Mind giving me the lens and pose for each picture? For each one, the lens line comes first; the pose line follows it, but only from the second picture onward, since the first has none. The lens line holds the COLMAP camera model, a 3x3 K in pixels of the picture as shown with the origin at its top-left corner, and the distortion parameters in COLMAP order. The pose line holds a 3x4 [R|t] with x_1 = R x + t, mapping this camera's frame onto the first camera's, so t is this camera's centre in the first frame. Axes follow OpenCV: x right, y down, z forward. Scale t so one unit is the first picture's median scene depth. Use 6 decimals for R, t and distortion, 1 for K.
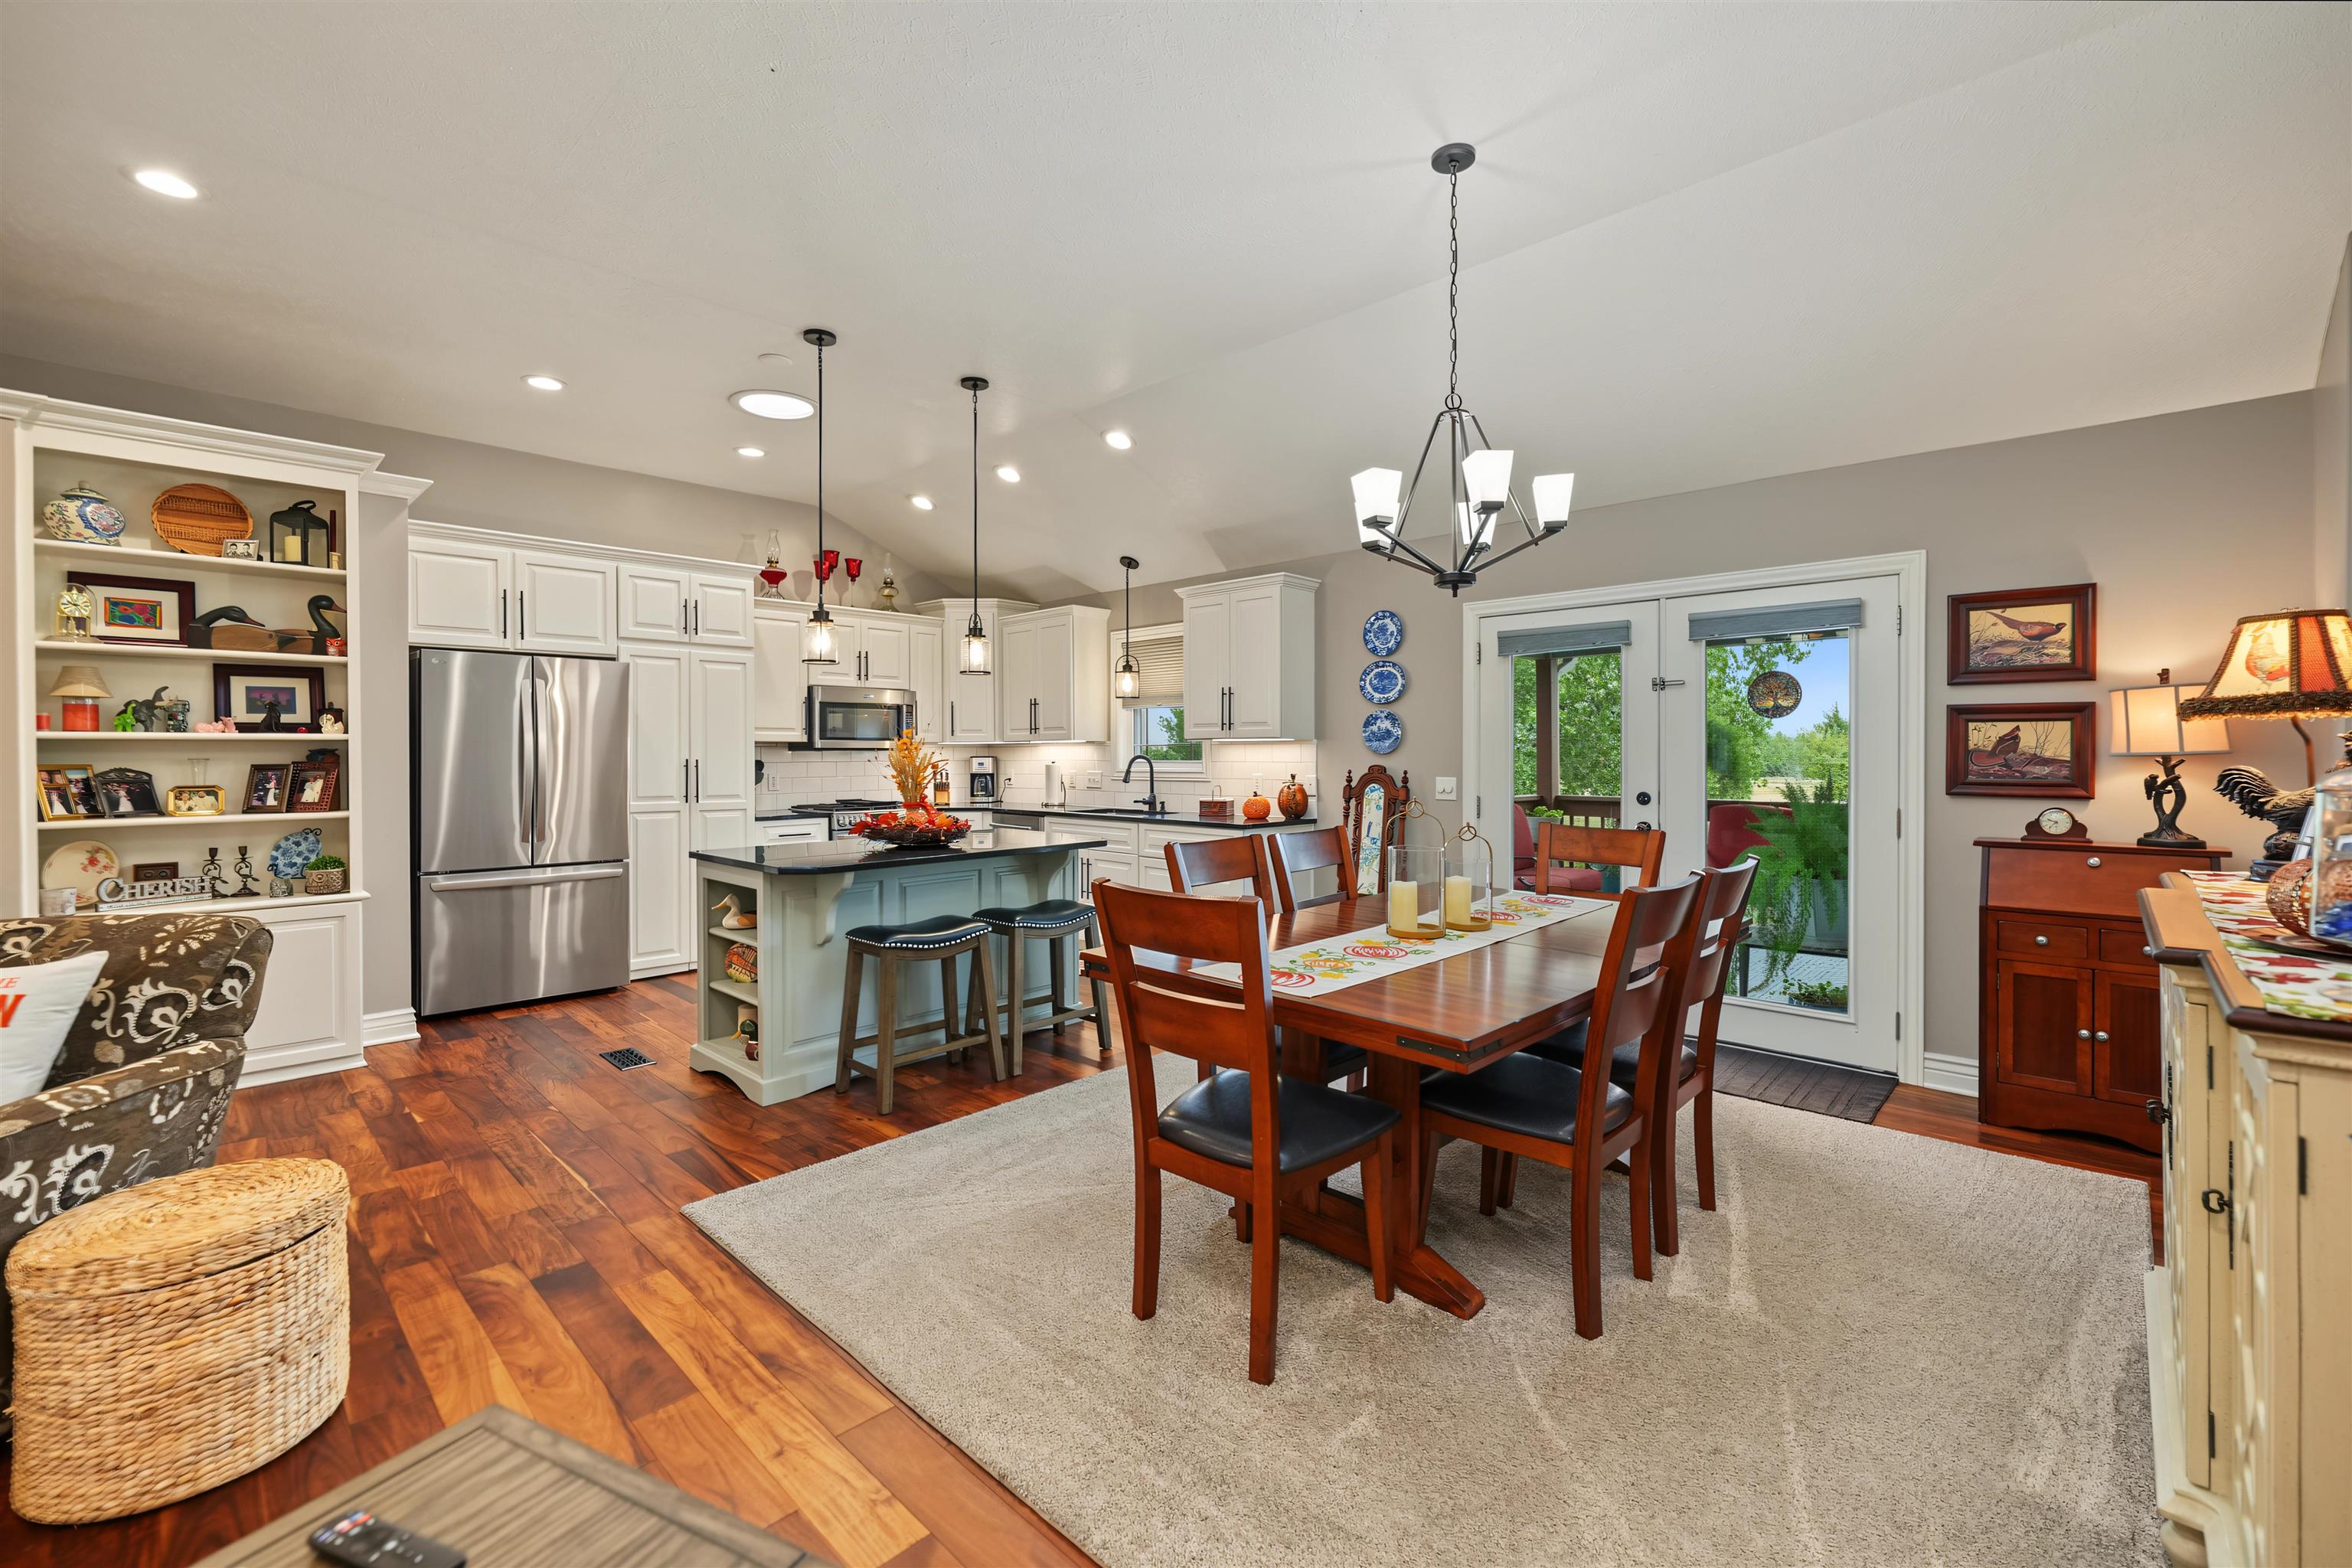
lens RADIAL K [[989.8, 0, 1189.8], [0, 989.8, 761.1], [0, 0, 1]] dist [-0.003451, -0.000177]
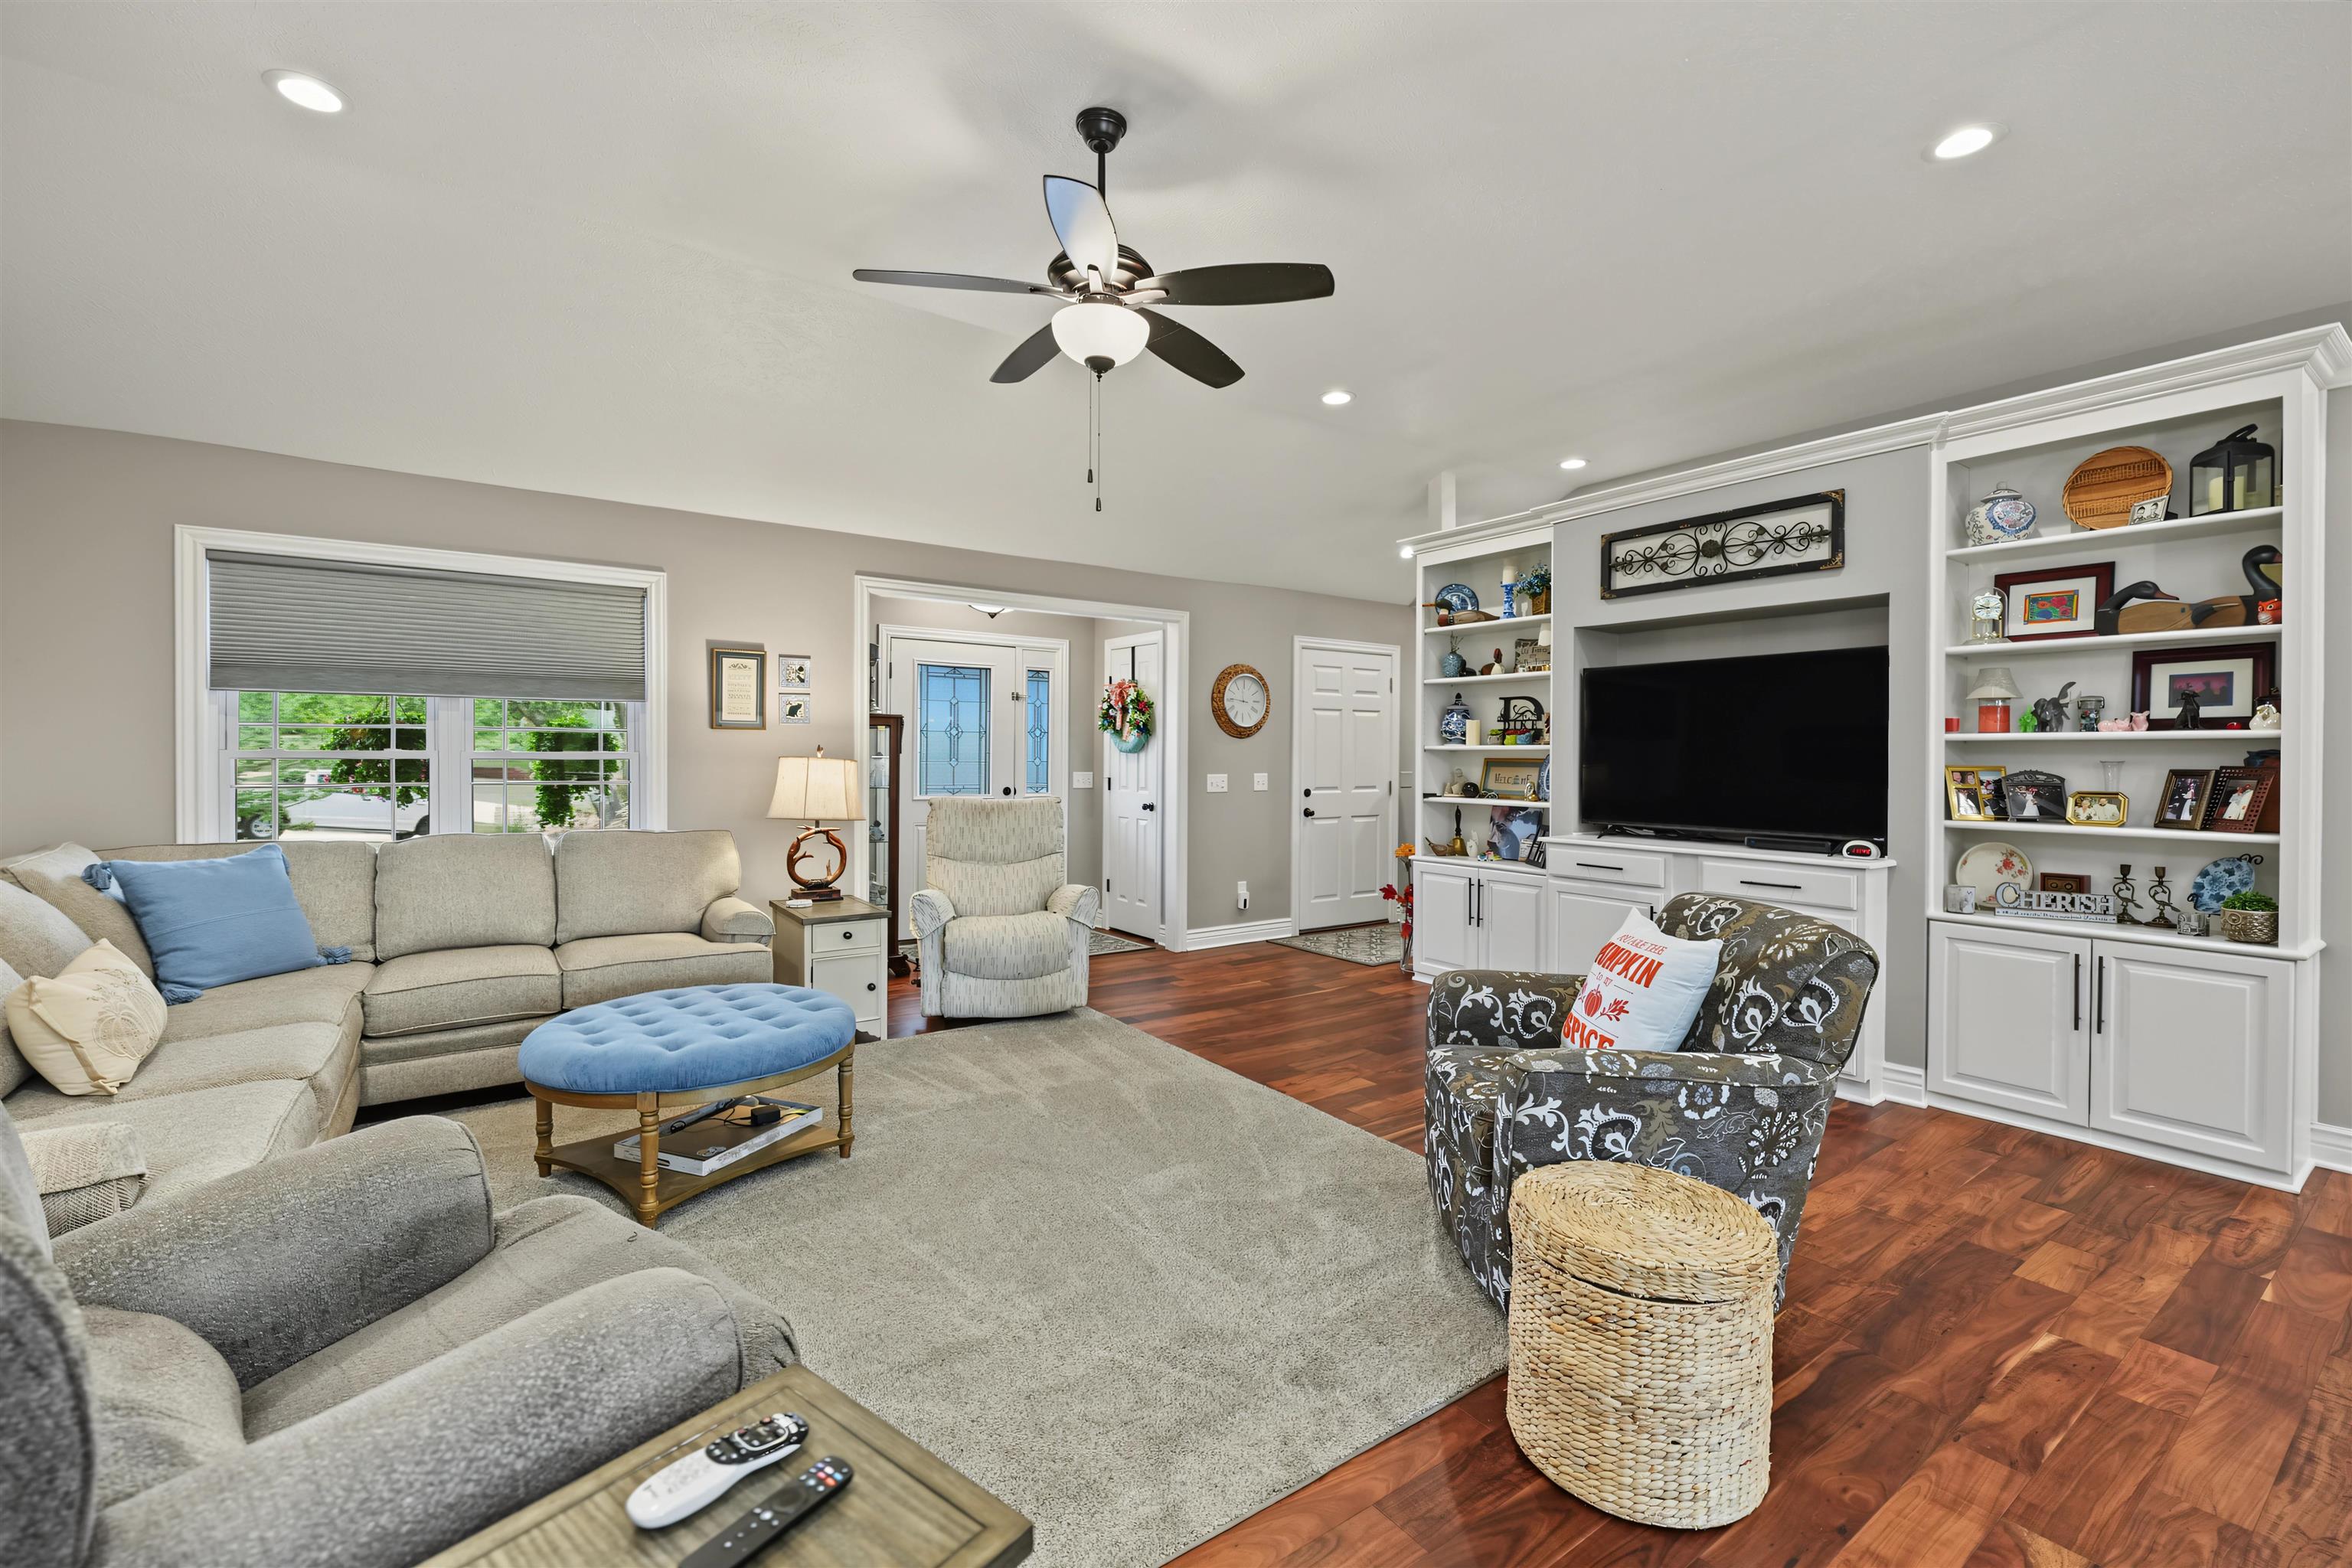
lens RADIAL K [[989.8, 0, 1170.8], [0, 989.8, 761.2], [0, 0, 1]] dist [-0.003451, -0.000177]
pose [[-0.197226, 0.006704, -0.980335, 0.022293], [-0.014187, 0.999852, 0.009692, 0.000733], [0.980255, 0.015819, -0.197102, 0.341418]]
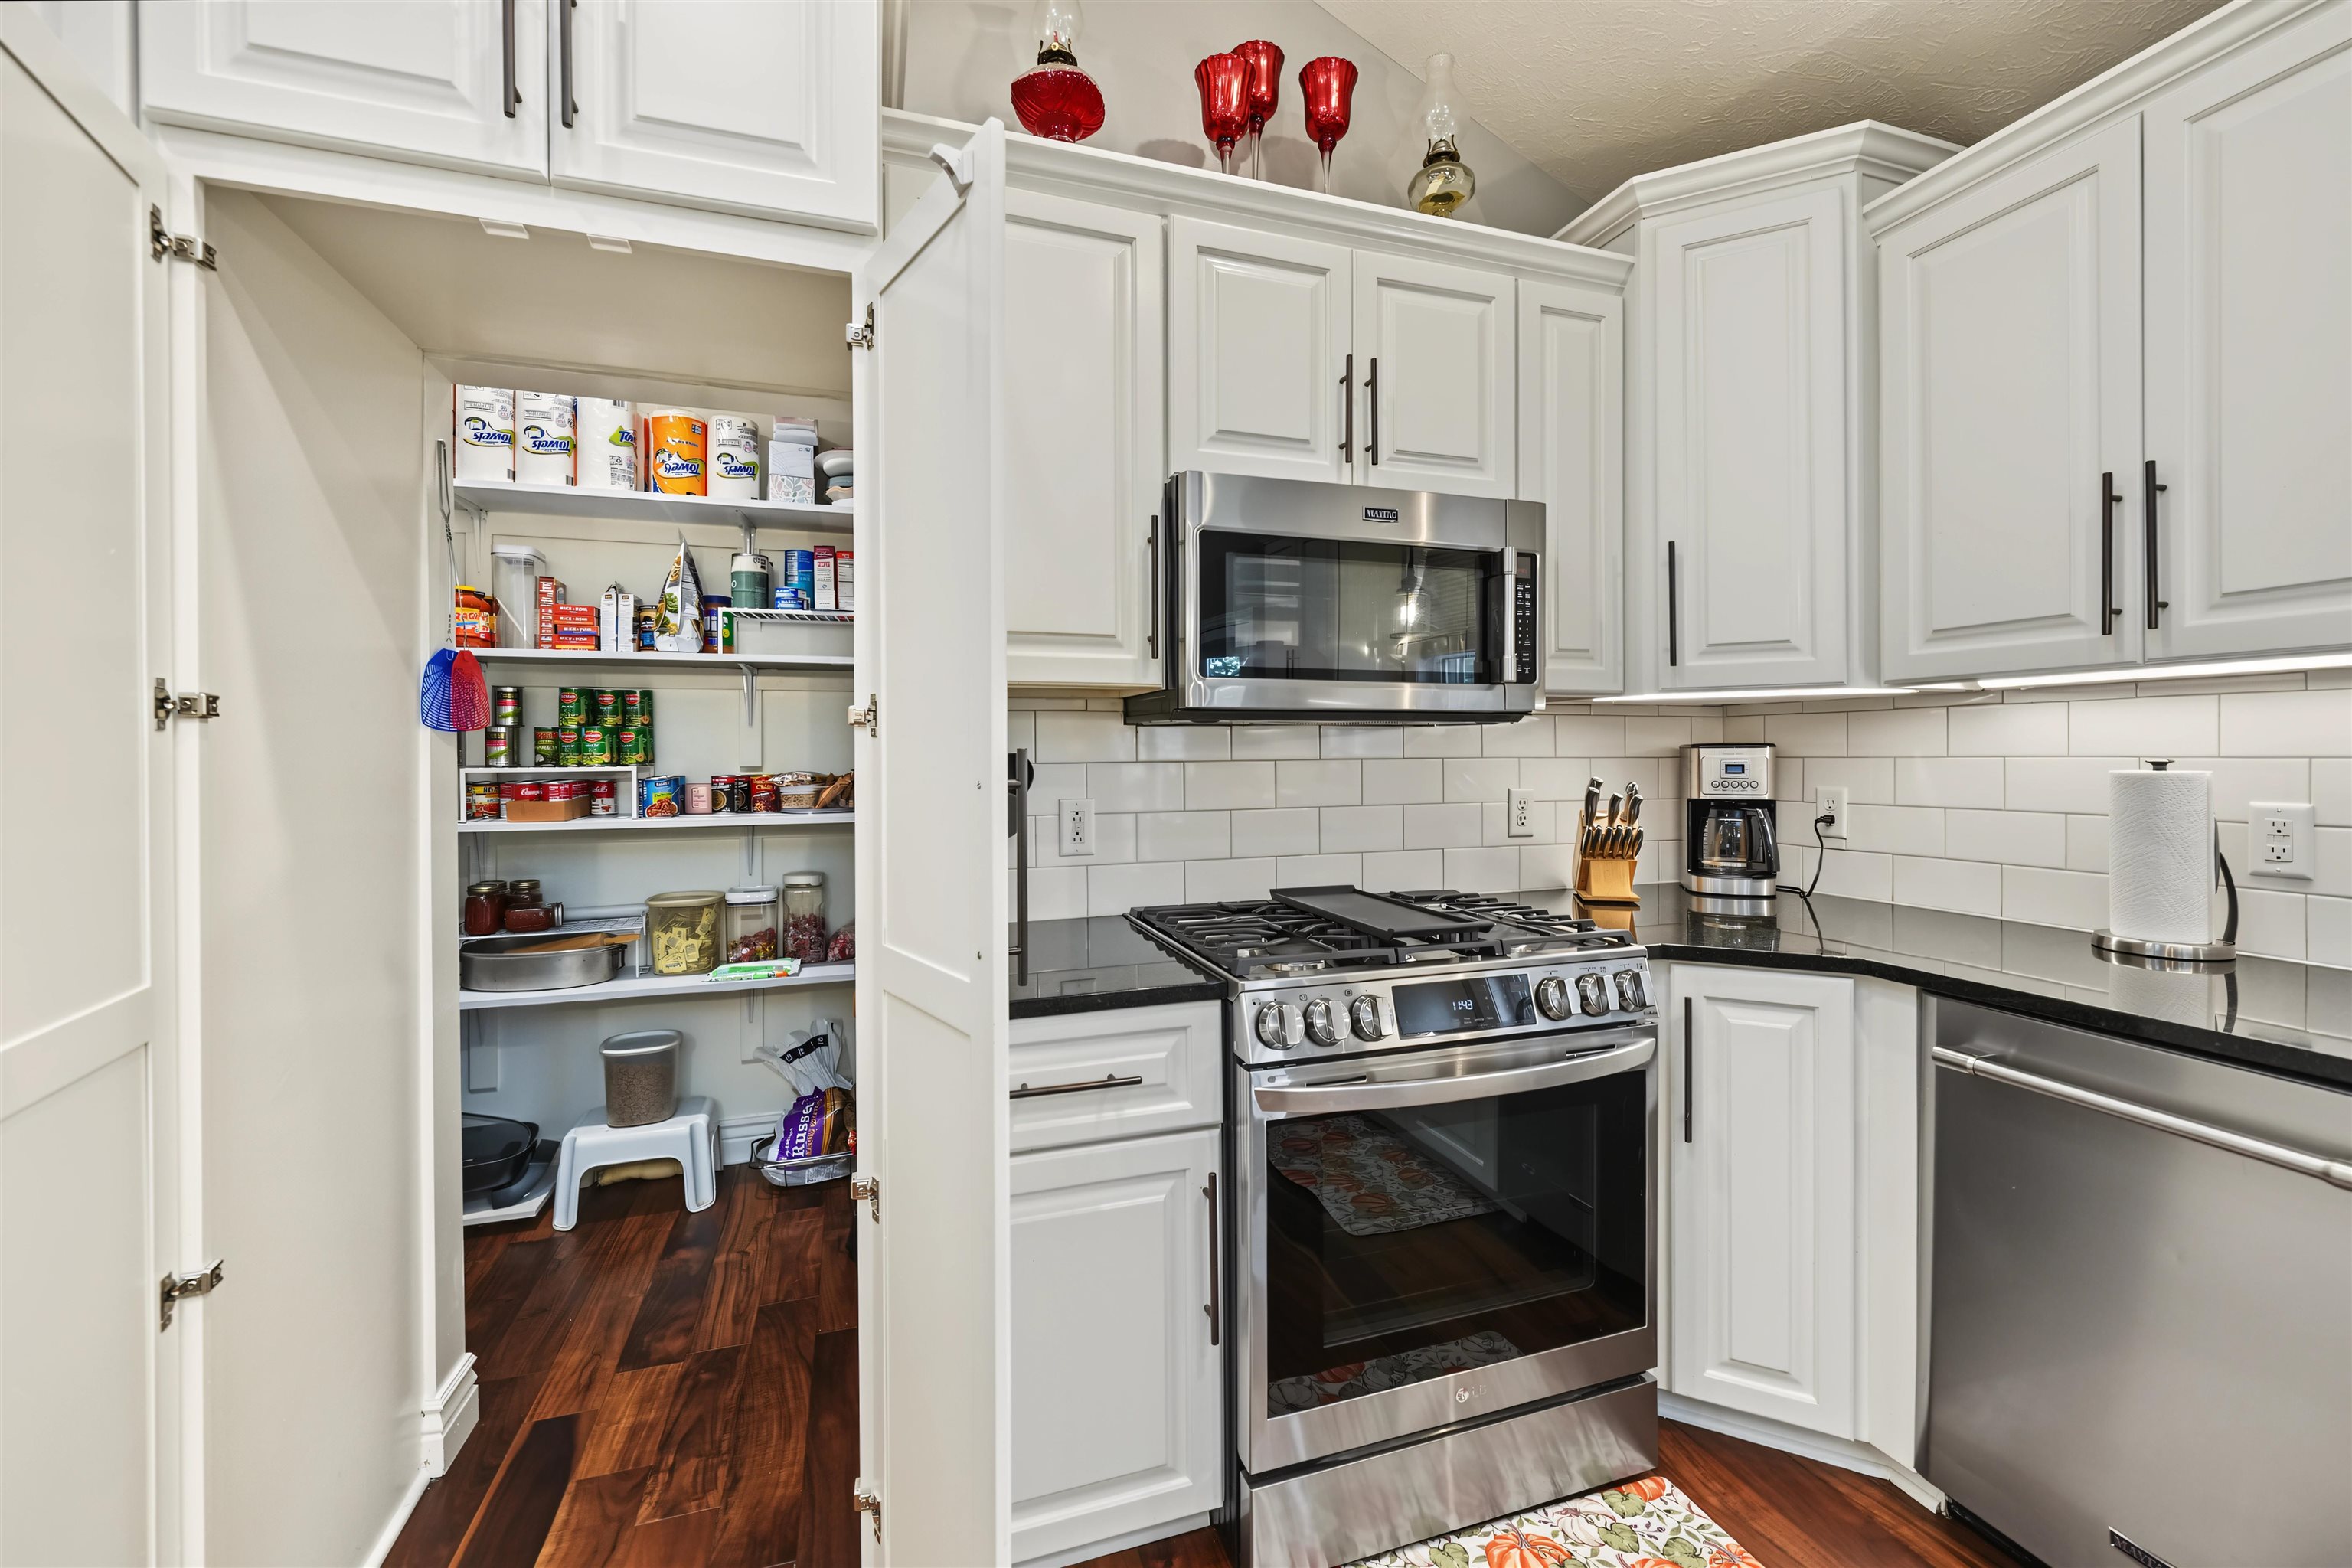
lens RADIAL K [[929.3, 0, 1218.6], [0, 929.3, 759.5], [0, 0, 1]] dist [0.002395, -0.001420]
pose [[0.893252, 0.001414, -0.449554, -0.427352], [-0.000546, 0.999998, 0.002060, -0.000252], [0.449555, -0.001595, 0.893251, 1.289241]]
